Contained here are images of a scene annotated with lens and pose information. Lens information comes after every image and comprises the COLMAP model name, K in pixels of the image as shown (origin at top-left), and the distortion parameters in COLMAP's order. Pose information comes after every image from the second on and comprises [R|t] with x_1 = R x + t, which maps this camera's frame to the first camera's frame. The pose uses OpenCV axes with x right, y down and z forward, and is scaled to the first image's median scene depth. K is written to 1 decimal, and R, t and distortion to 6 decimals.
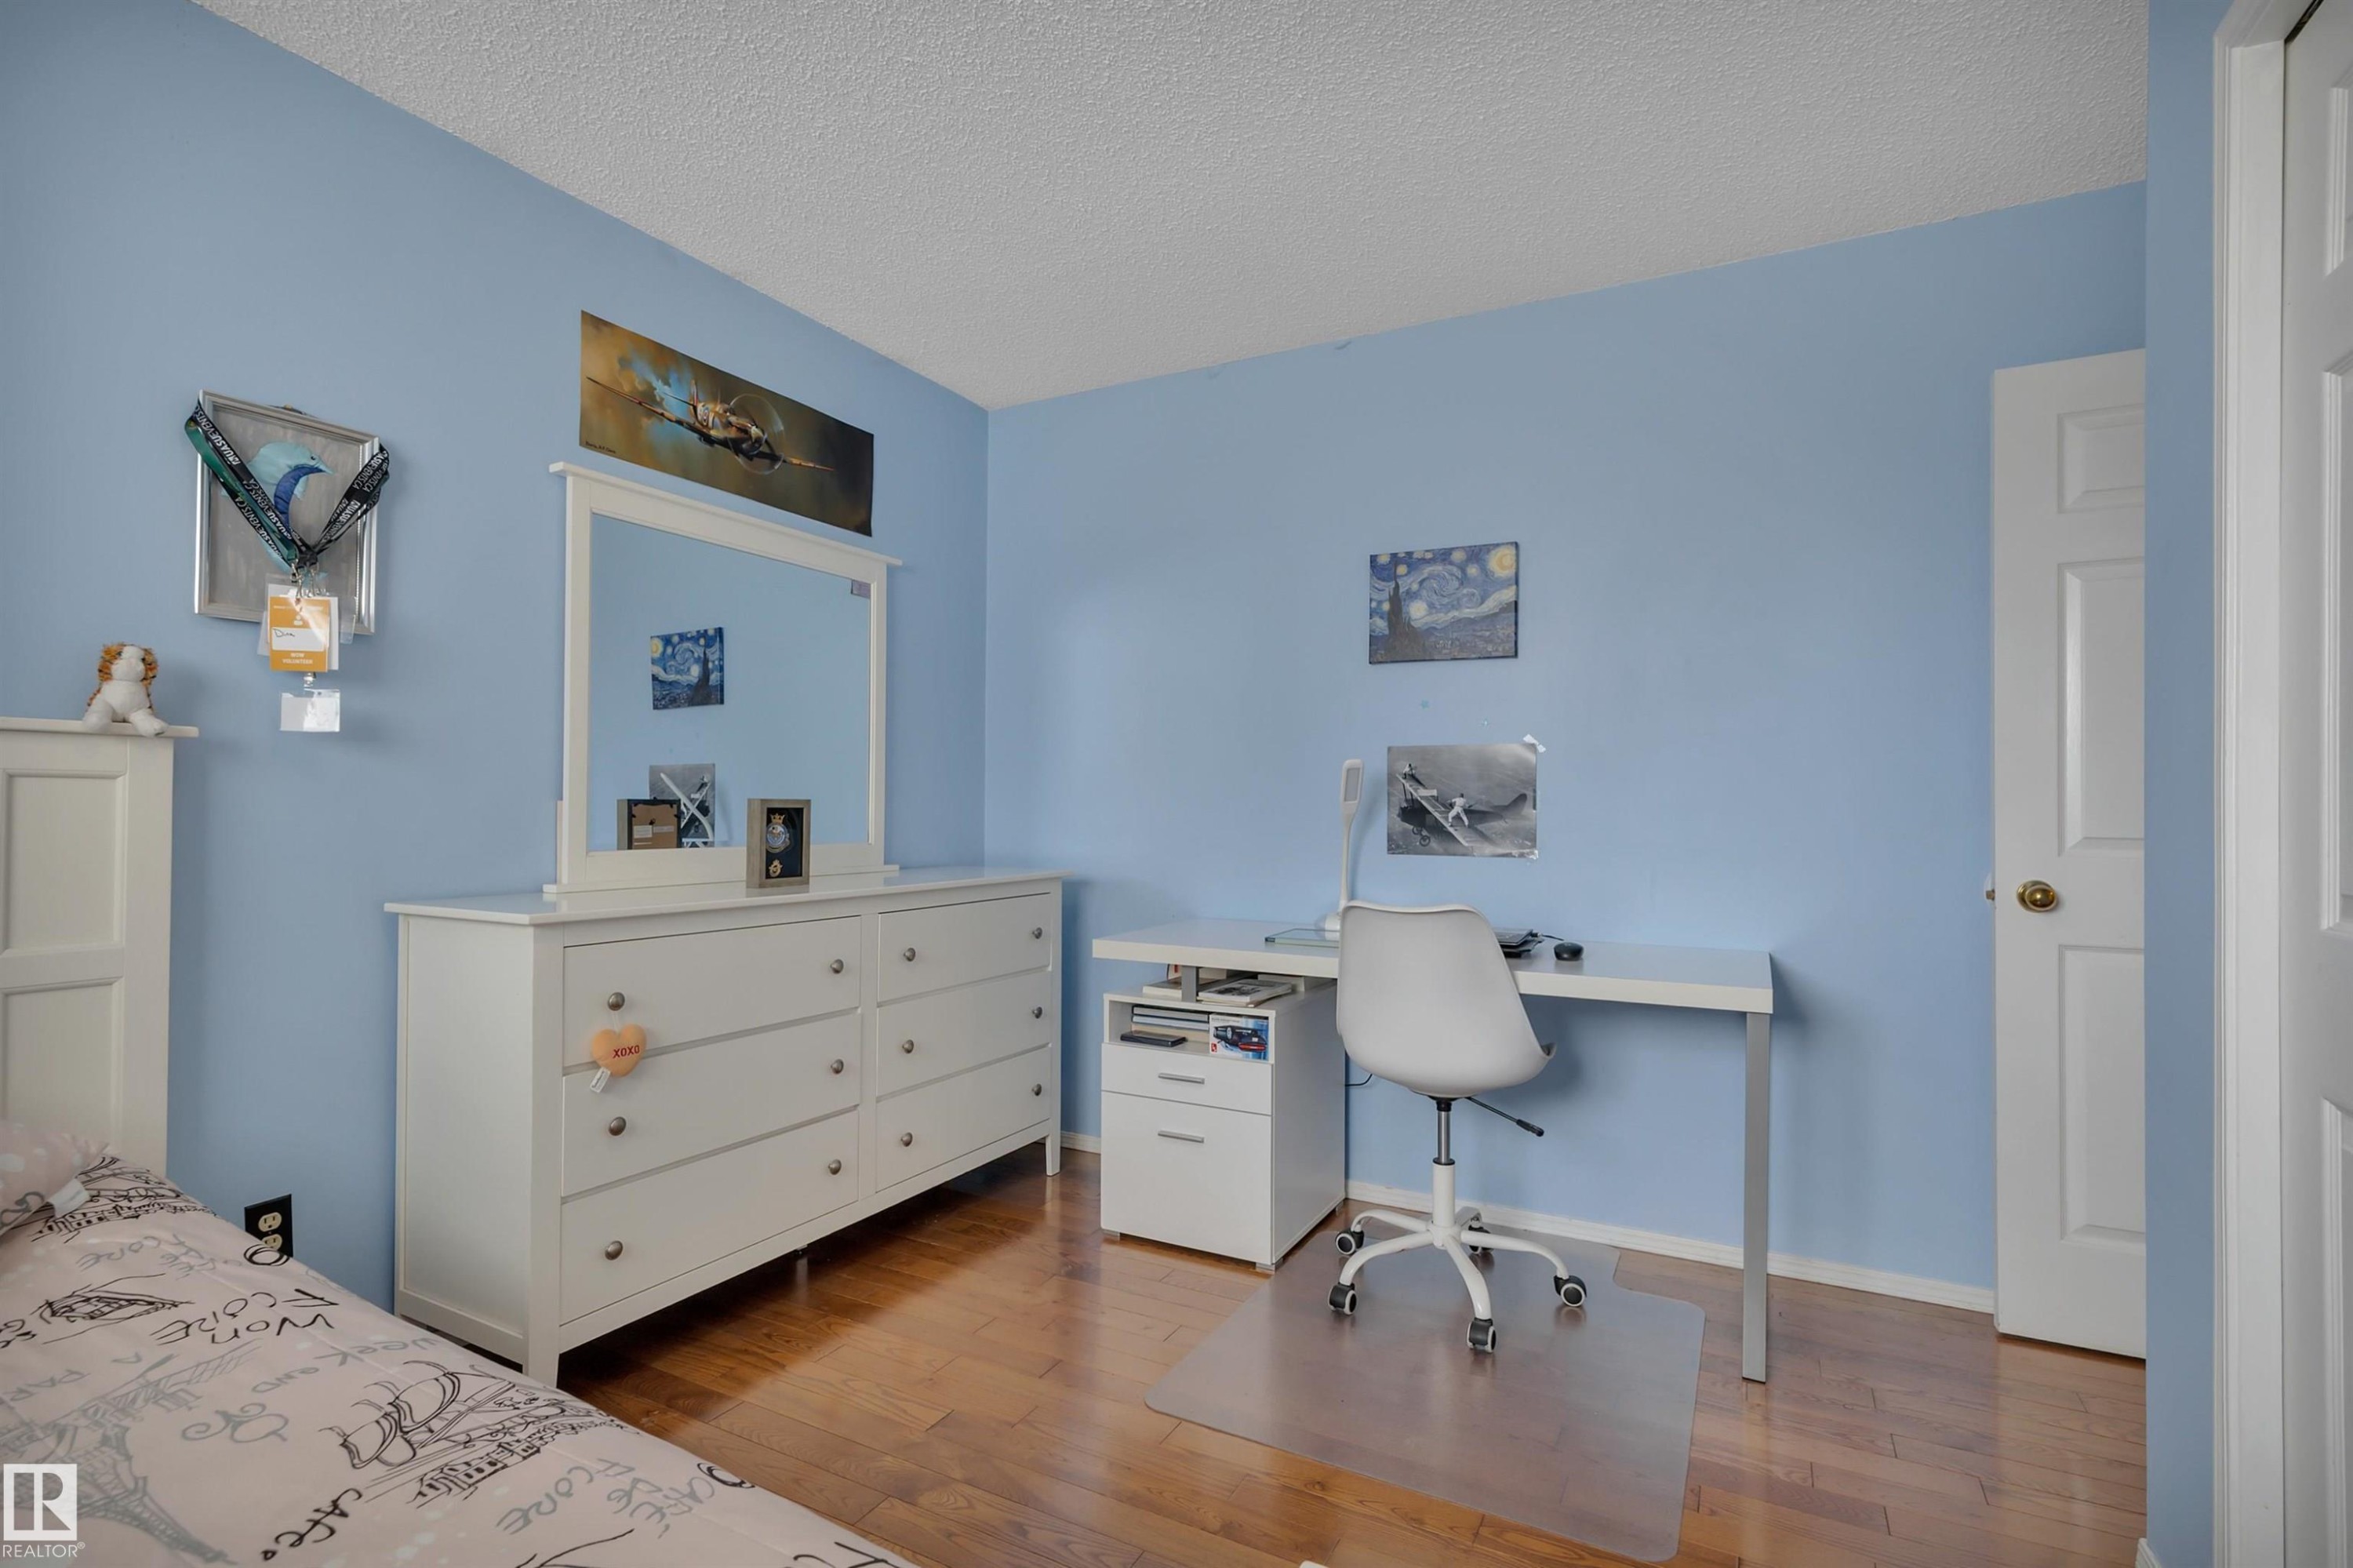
lens RADIAL K [[1090.1, 0, 1178.4], [0, 1090.1, 793.4], [0, 0, 1]] dist [-0.002012, -0.000014]
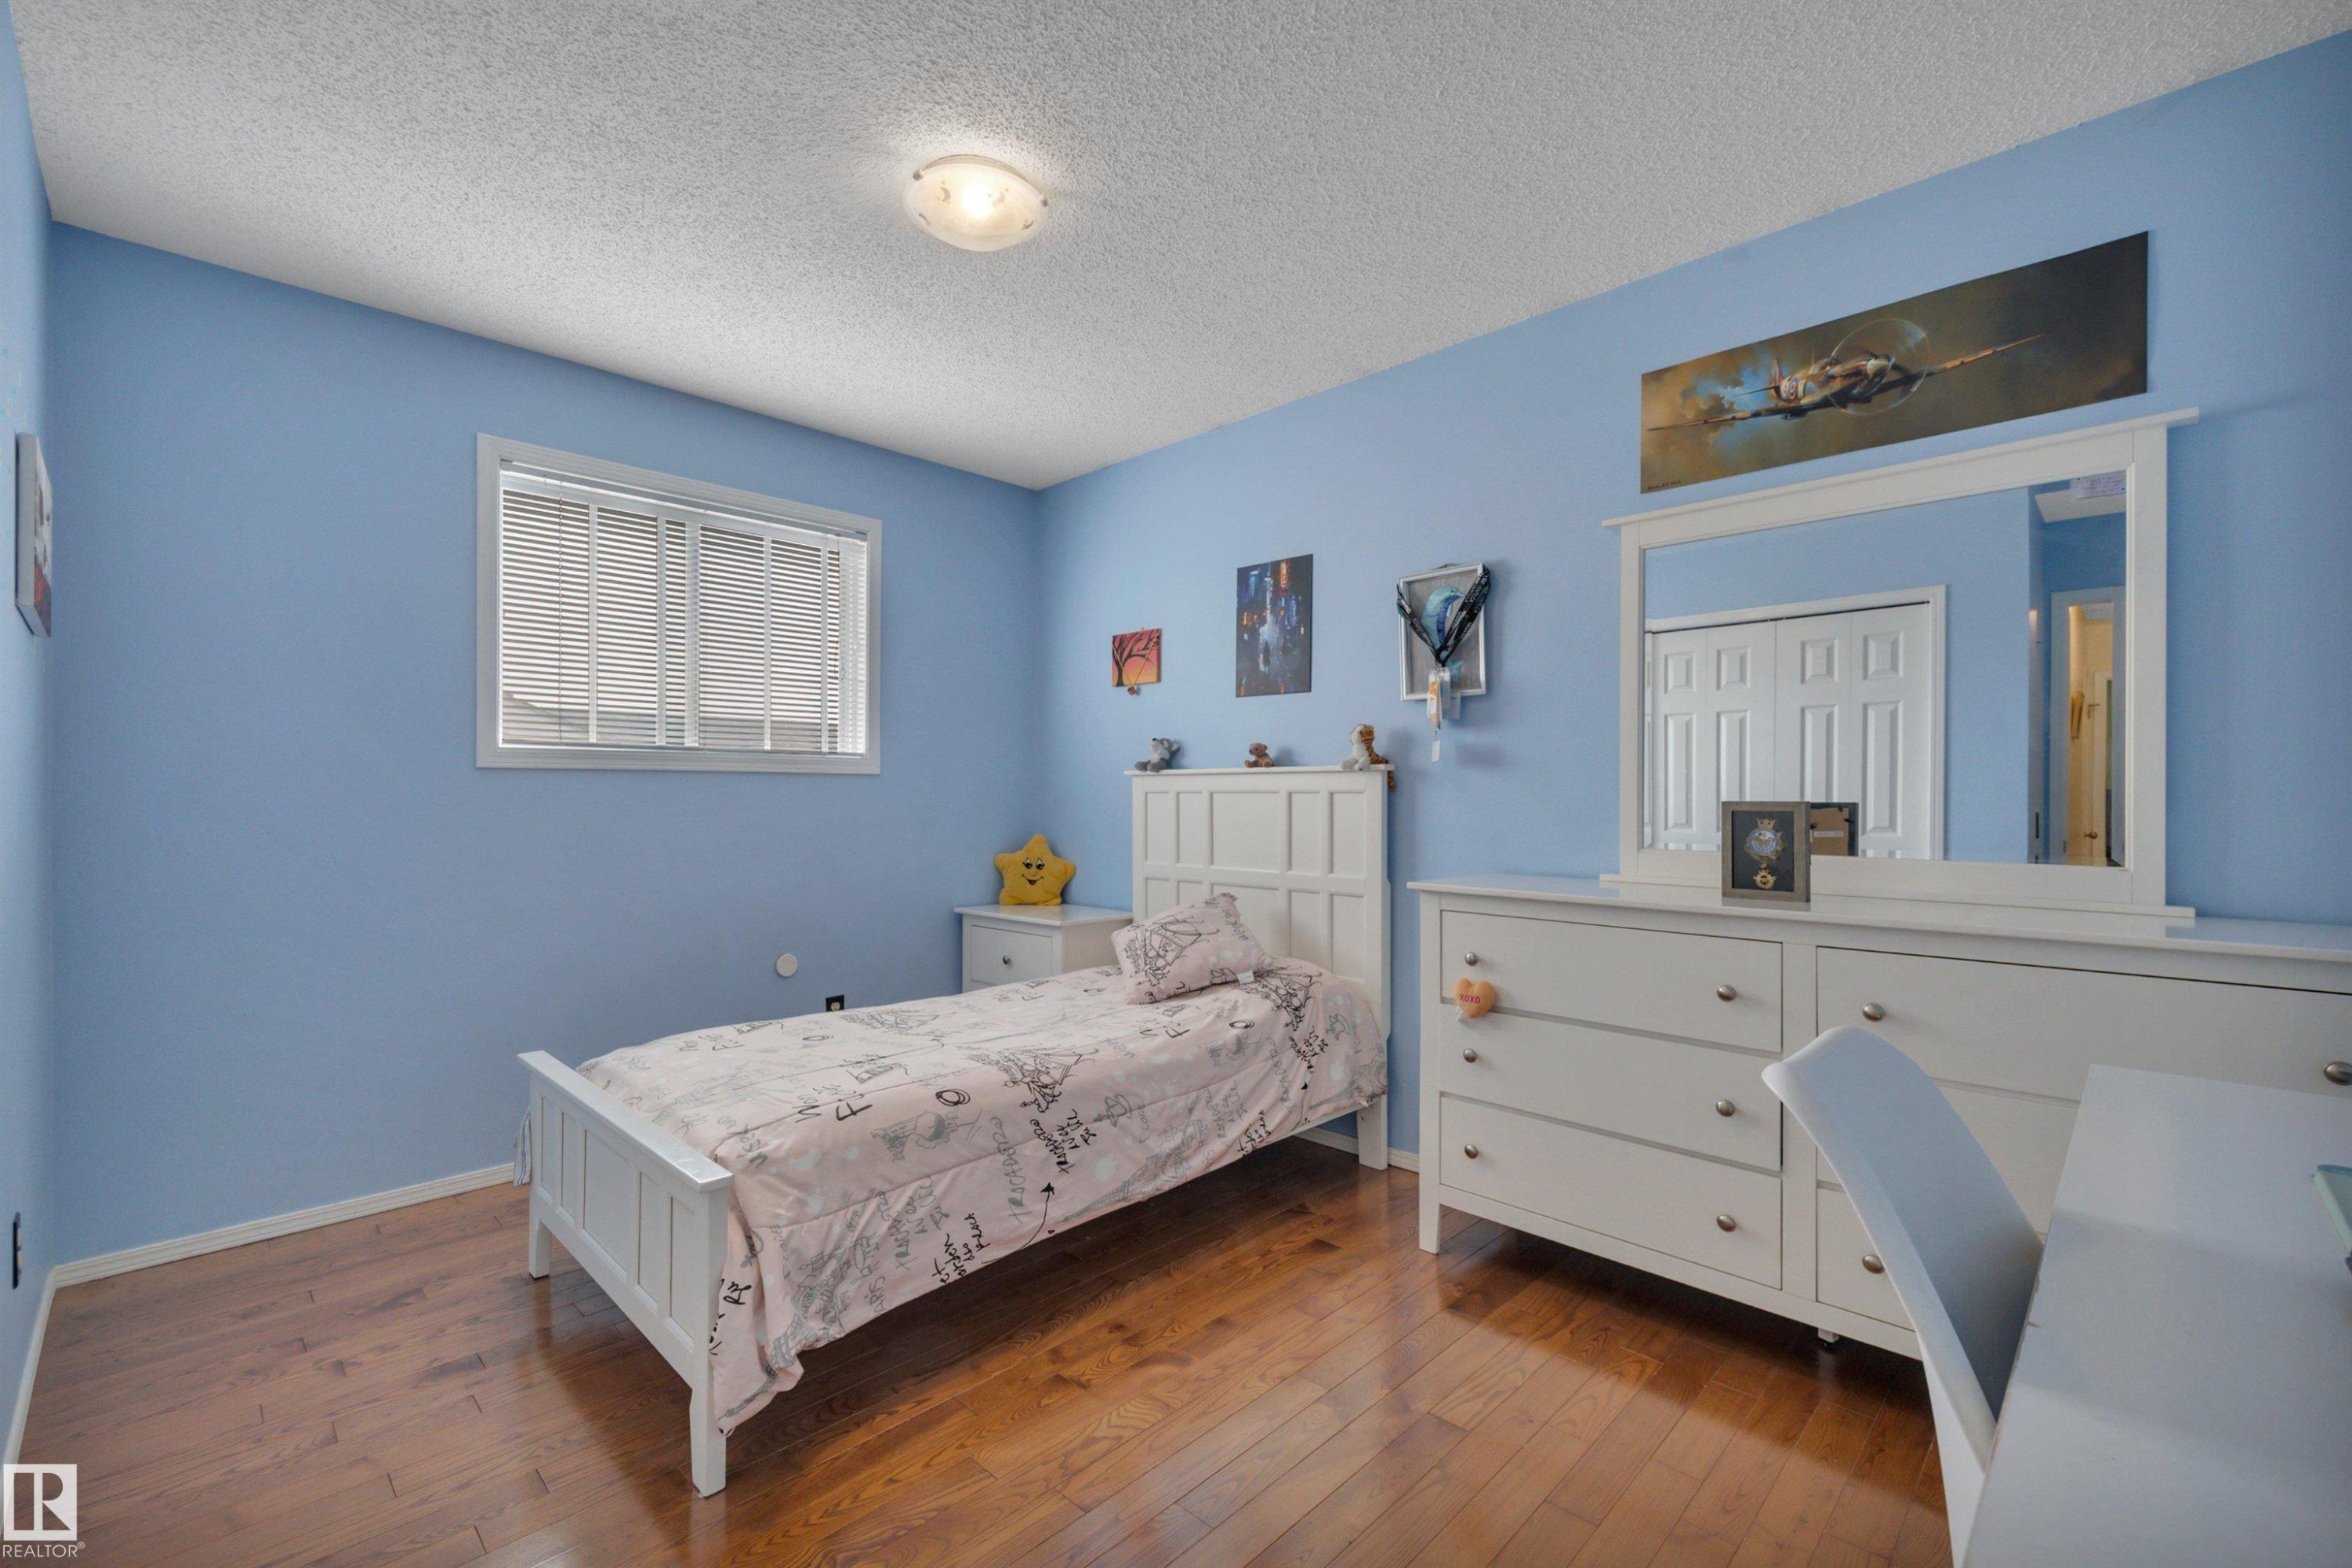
lens RADIAL K [[1011.2, 0, 1163.2], [0, 1011.2, 787.0], [0, 0, 1]] dist [0.019563, -0.000097]
pose [[-0.280173, -0.018248, -0.959776, 0.570636], [0.006577, 0.999759, -0.020929, 0.007630], [0.959927, -0.012176, -0.279985, 0.758696]]
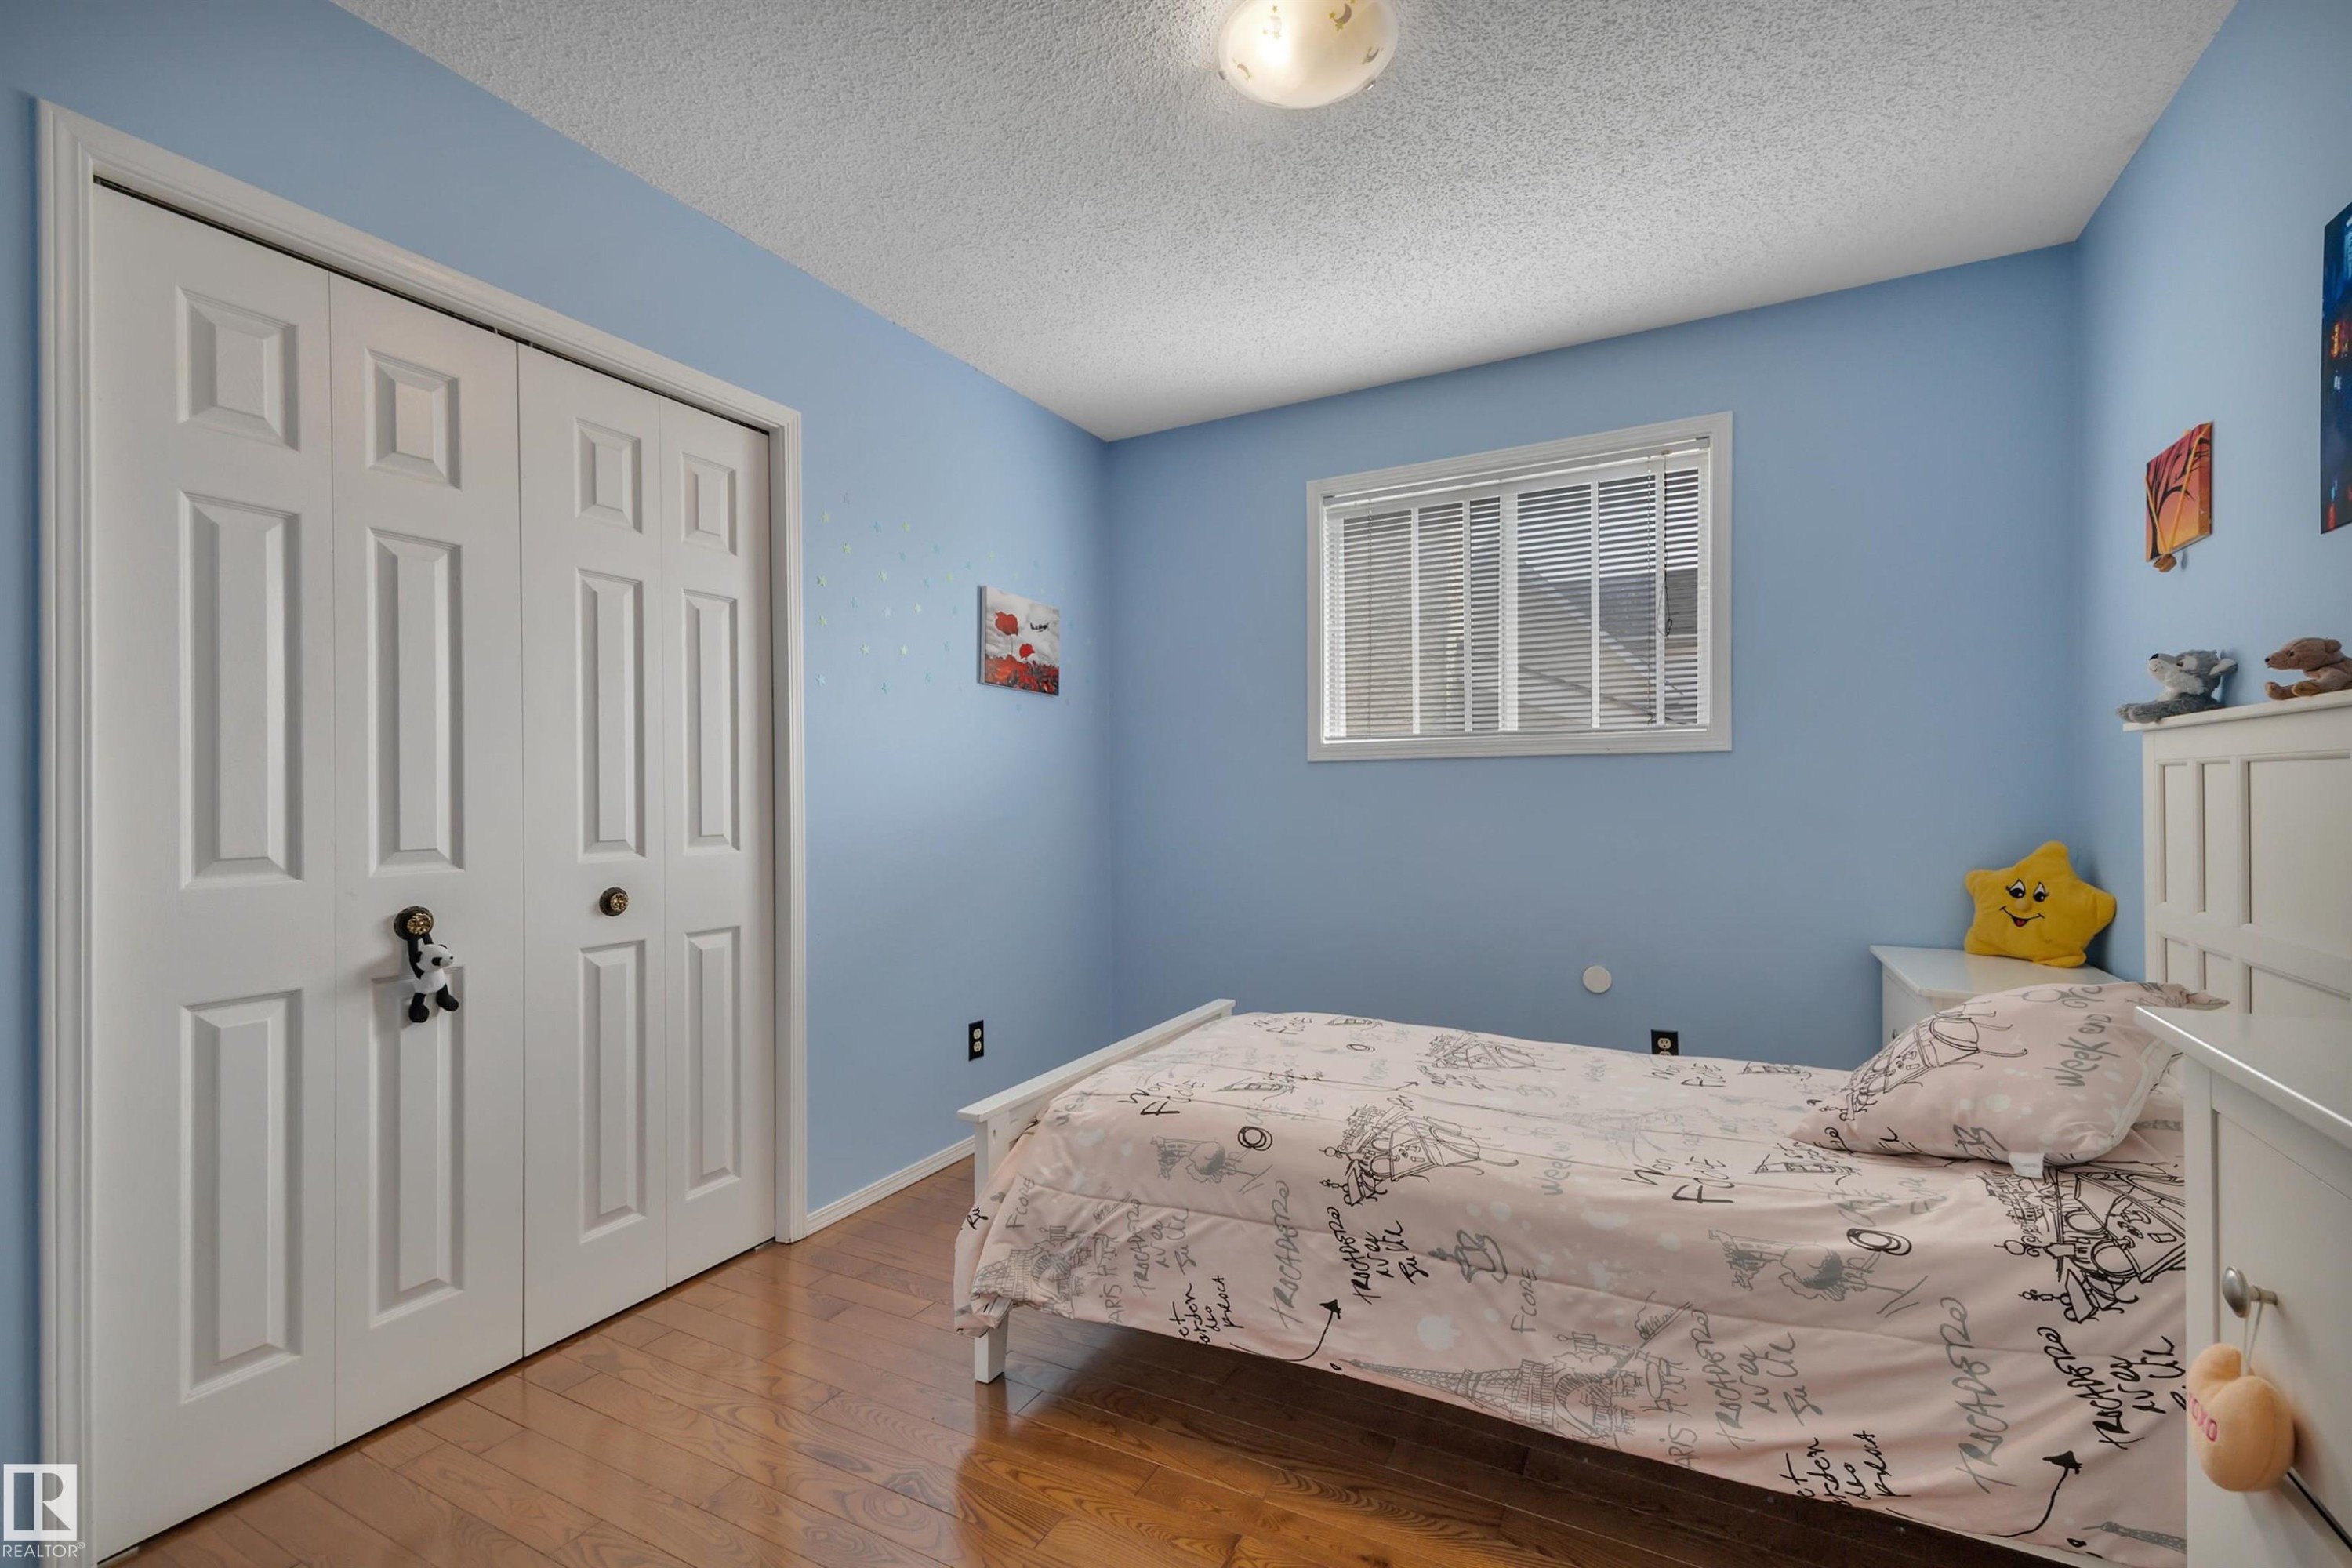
lens RADIAL K [[1011.2, 0, 1163.2], [0, 1011.2, 787.0], [0, 0, 1]] dist [0.019563, -0.000097]
pose [[-0.999953, 0.002117, -0.009507, -0.088661], [0.002257, 0.999888, -0.014769, 0.010245], [0.009475, -0.014790, -0.999846, 1.051817]]
